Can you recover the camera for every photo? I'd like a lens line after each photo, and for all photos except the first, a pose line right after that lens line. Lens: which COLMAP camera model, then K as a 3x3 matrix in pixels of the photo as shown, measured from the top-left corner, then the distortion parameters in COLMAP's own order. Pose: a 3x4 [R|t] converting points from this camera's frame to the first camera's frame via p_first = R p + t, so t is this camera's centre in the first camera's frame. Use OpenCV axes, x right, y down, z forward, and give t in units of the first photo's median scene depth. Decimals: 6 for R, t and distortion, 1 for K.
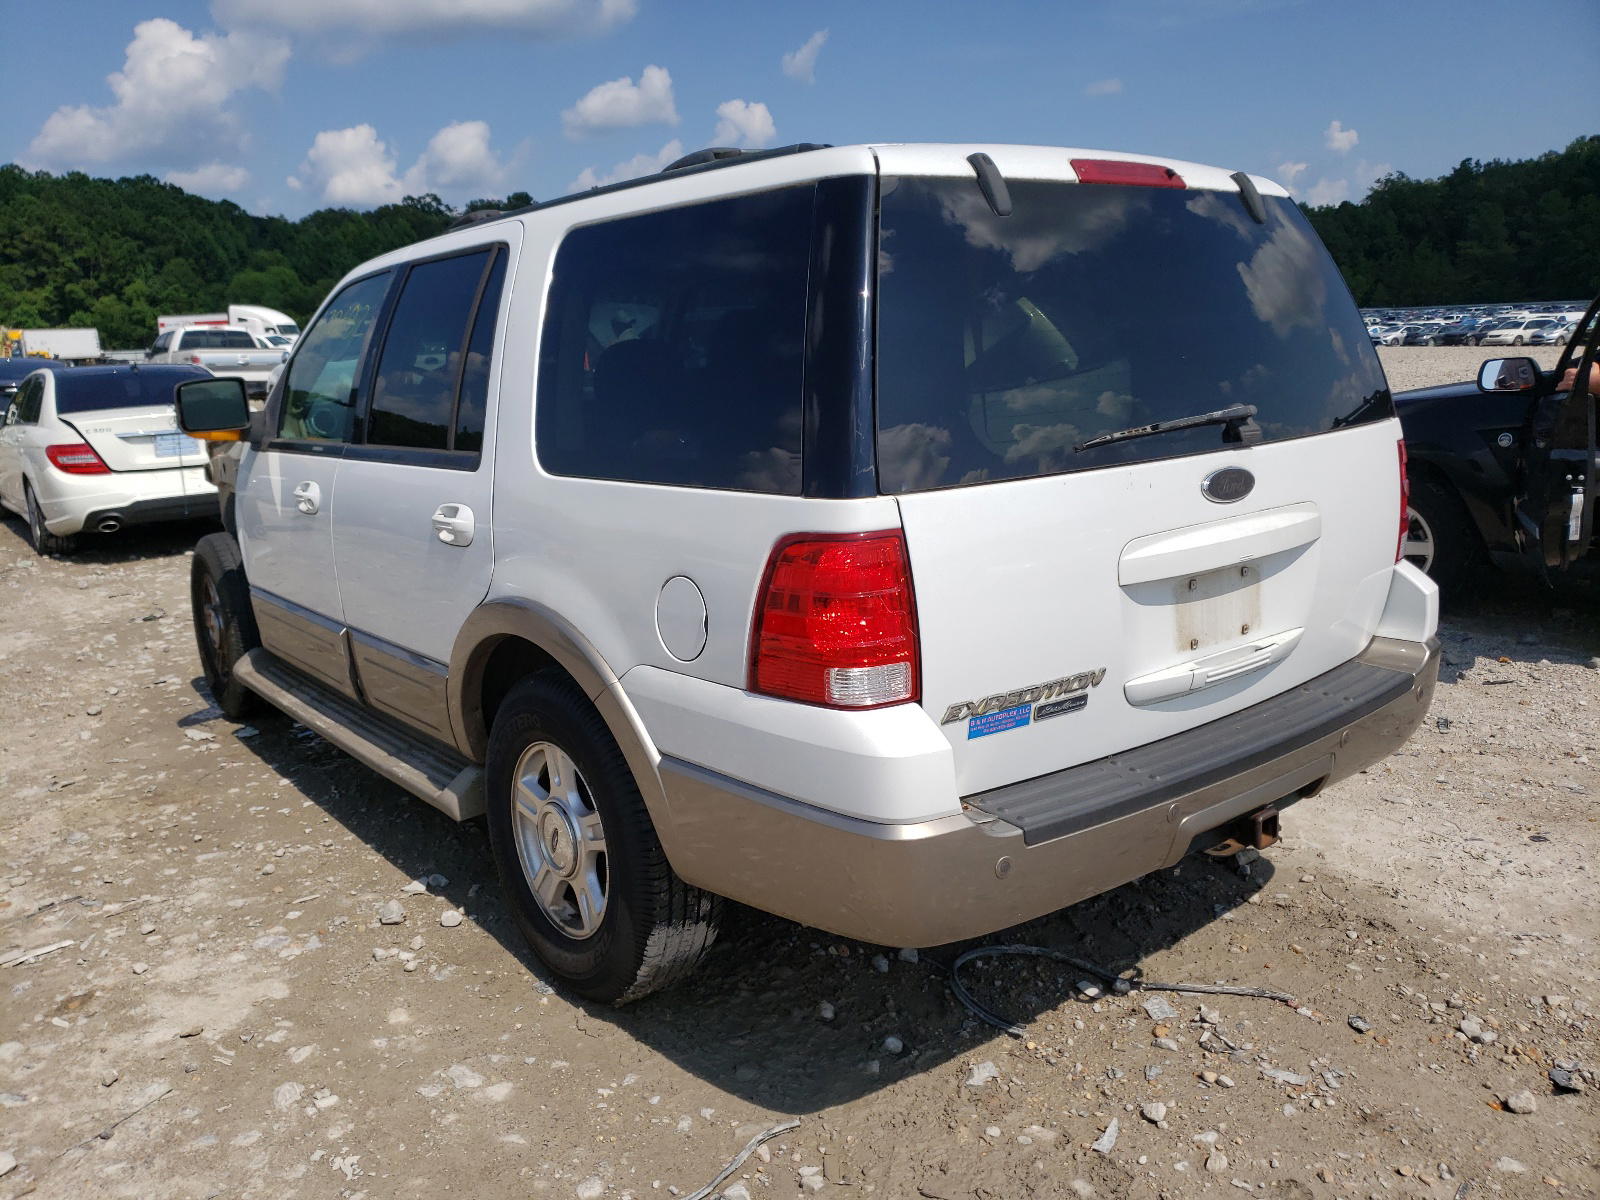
lens RADIAL K [[1207.7, 0, 800.0], [0, 1207.7, 600.0], [0, 0, 1]] dist [-0.004923, -0.000933]
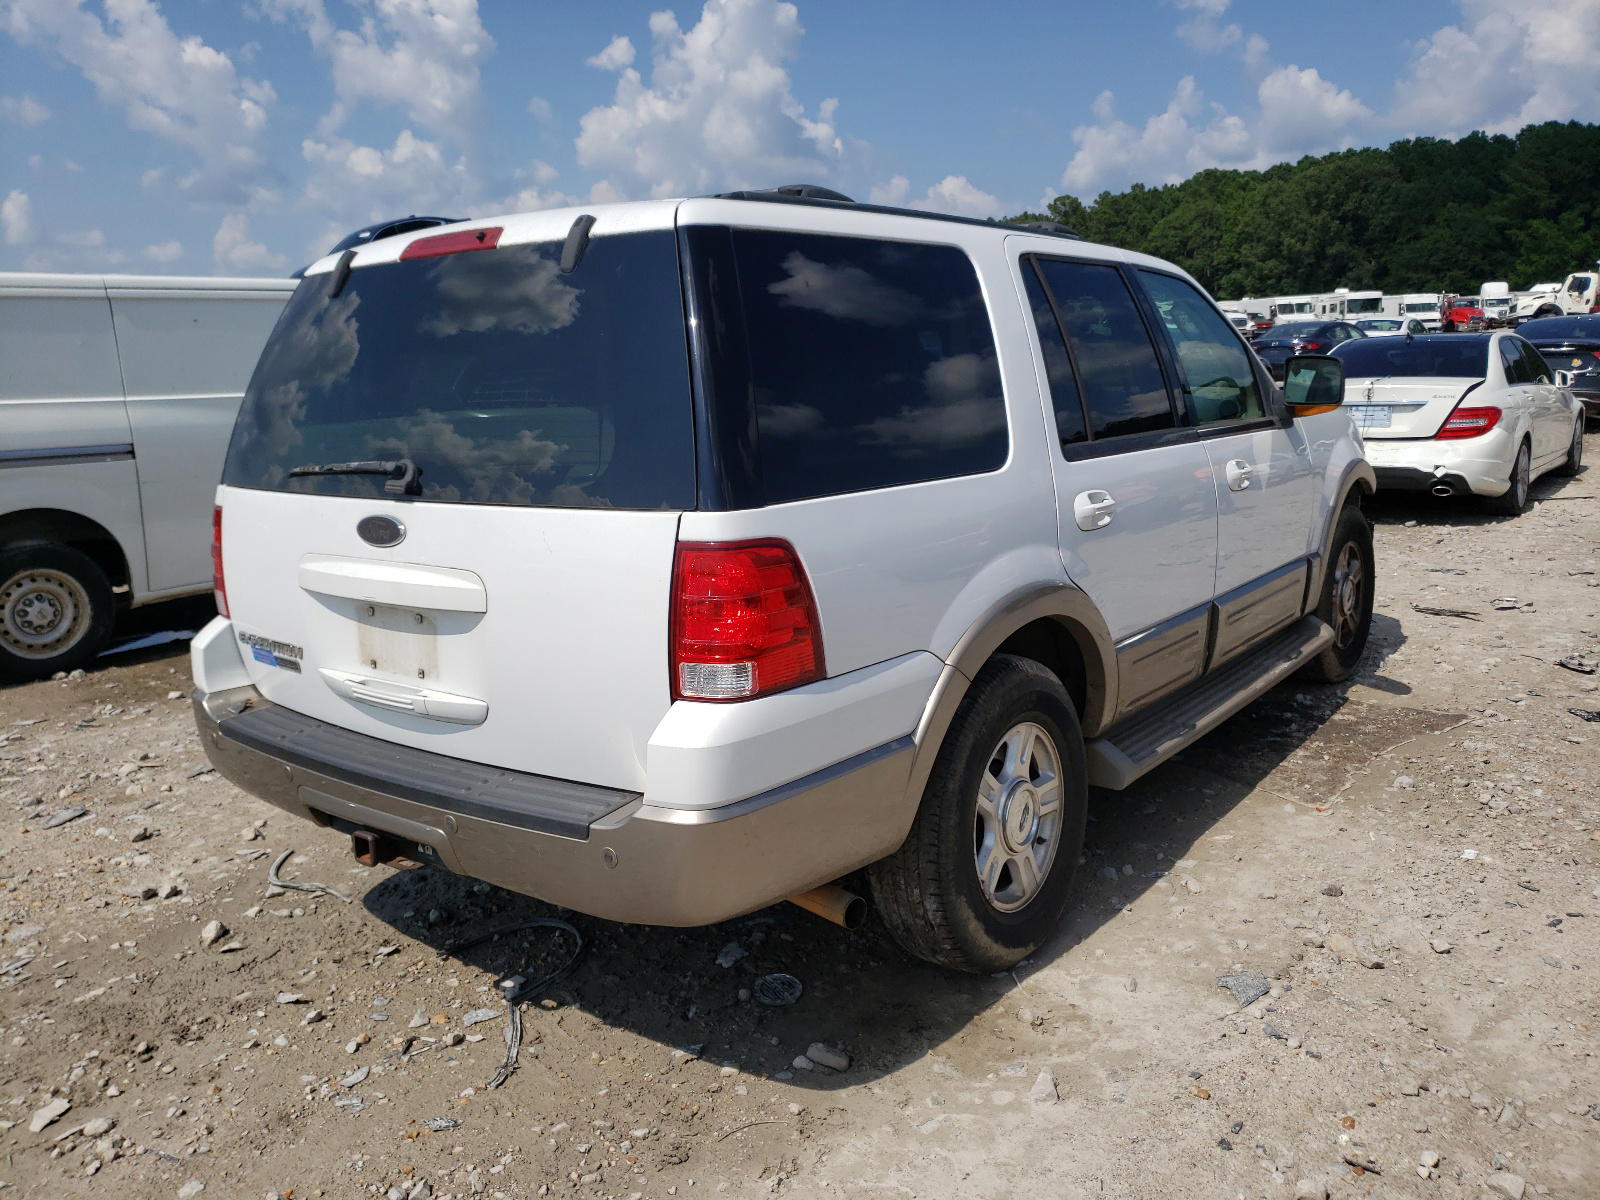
lens RADIAL K [[1233.9, 0, 800.0], [0, 1233.9, 600.0], [0, 0, 1]] dist [0.006242, -0.002237]
pose [[0.249249, 0.199959, -0.947571, 1.456581], [-0.173794, 0.971803, 0.159358, -0.266545], [0.952718, 0.124962, 0.276973, 1.007697]]
